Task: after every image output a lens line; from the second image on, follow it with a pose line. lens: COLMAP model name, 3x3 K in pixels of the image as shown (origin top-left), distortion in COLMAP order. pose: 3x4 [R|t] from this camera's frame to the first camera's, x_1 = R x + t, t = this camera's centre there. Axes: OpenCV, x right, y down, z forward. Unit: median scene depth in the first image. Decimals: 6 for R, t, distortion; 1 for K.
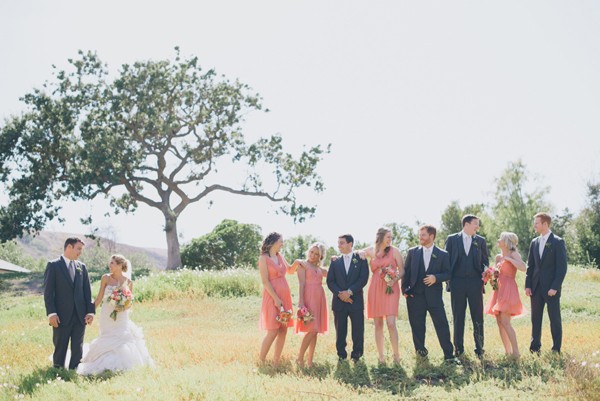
lens RADIAL K [[866.5, 0, 300.0], [0, 866.5, 200.5], [0, 0, 1]] dist [-0.138304, 0.037394]
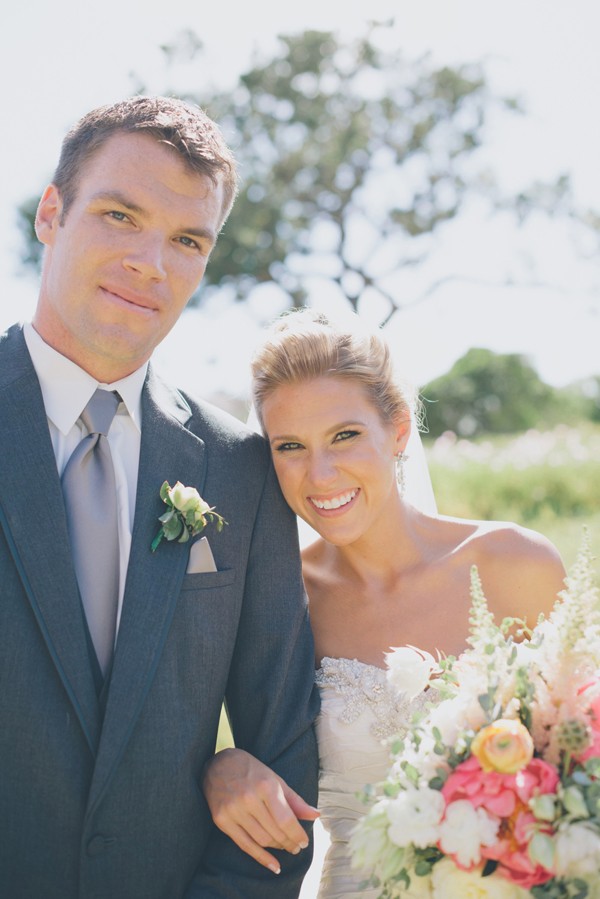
lens RADIAL K [[1298.3, 0, 300.0], [0, 1298.3, 449.5], [0, 0, 1]] dist [-0.138304, 0.037394]
pose [[0.978128, -0.046802, -0.202670, -0.034385], [0.064944, 0.994363, 0.083807, 0.015220], [0.197605, -0.095136, 0.975654, 0.227000]]
